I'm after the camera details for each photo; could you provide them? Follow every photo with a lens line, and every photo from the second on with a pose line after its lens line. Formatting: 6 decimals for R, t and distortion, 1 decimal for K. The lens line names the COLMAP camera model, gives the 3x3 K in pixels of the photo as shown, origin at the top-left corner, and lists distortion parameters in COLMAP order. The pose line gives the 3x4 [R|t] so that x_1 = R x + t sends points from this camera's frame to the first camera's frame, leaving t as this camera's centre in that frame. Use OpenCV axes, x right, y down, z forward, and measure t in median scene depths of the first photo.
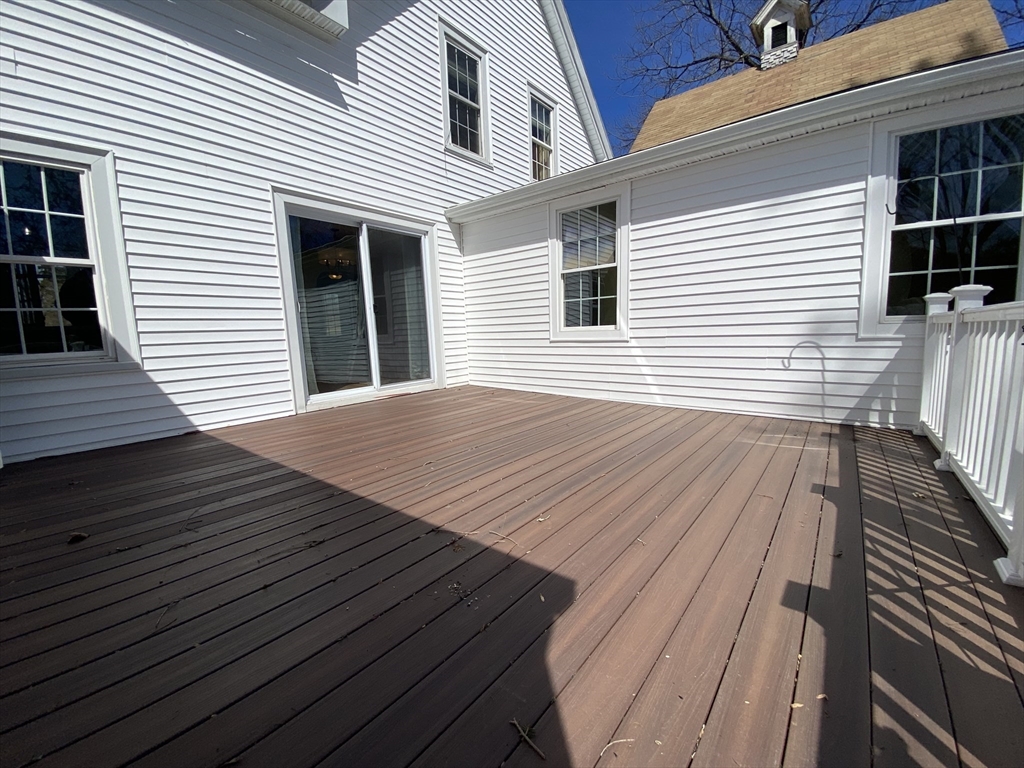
lens RADIAL K [[415.8, 0, 512.0], [0, 415.8, 375.2], [0, 0, 1]] dist [-0.002799, -0.004308]
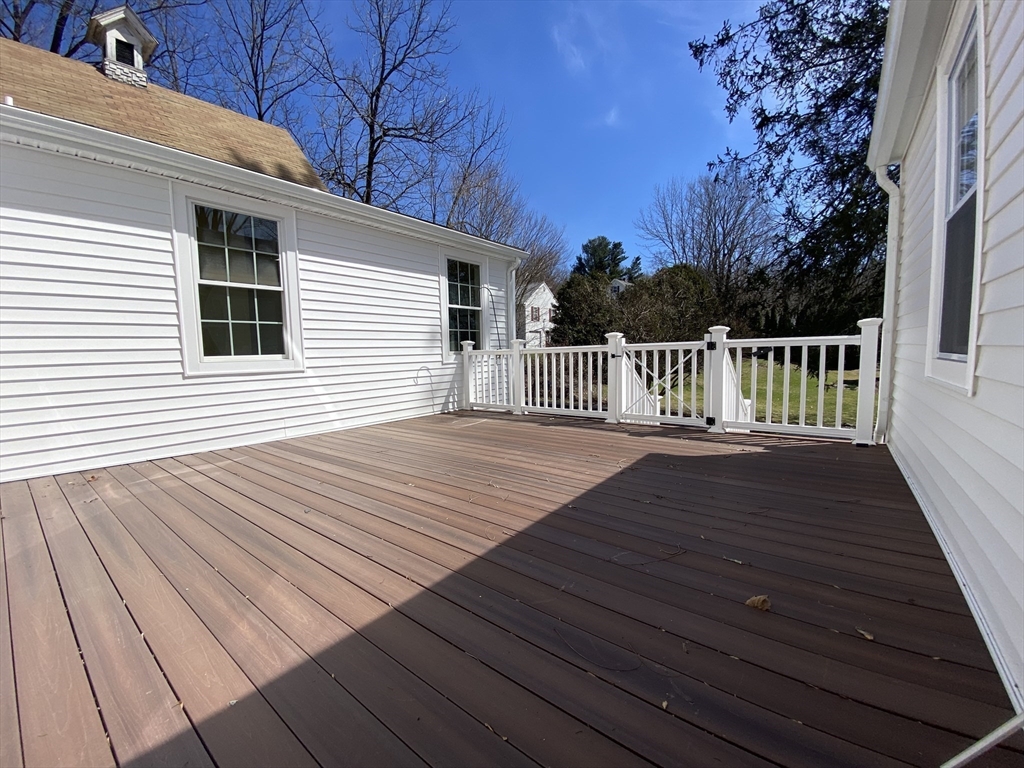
lens RADIAL K [[415.8, 0, 503.5], [0, 415.8, 381.1], [0, 0, 1]] dist [-0.002799, -0.004308]
pose [[-0.020439, -0.039751, 0.999001, -0.690618], [0.131102, 0.990475, 0.042094, -0.039689], [-0.991158, 0.131831, -0.015033, 0.561813]]
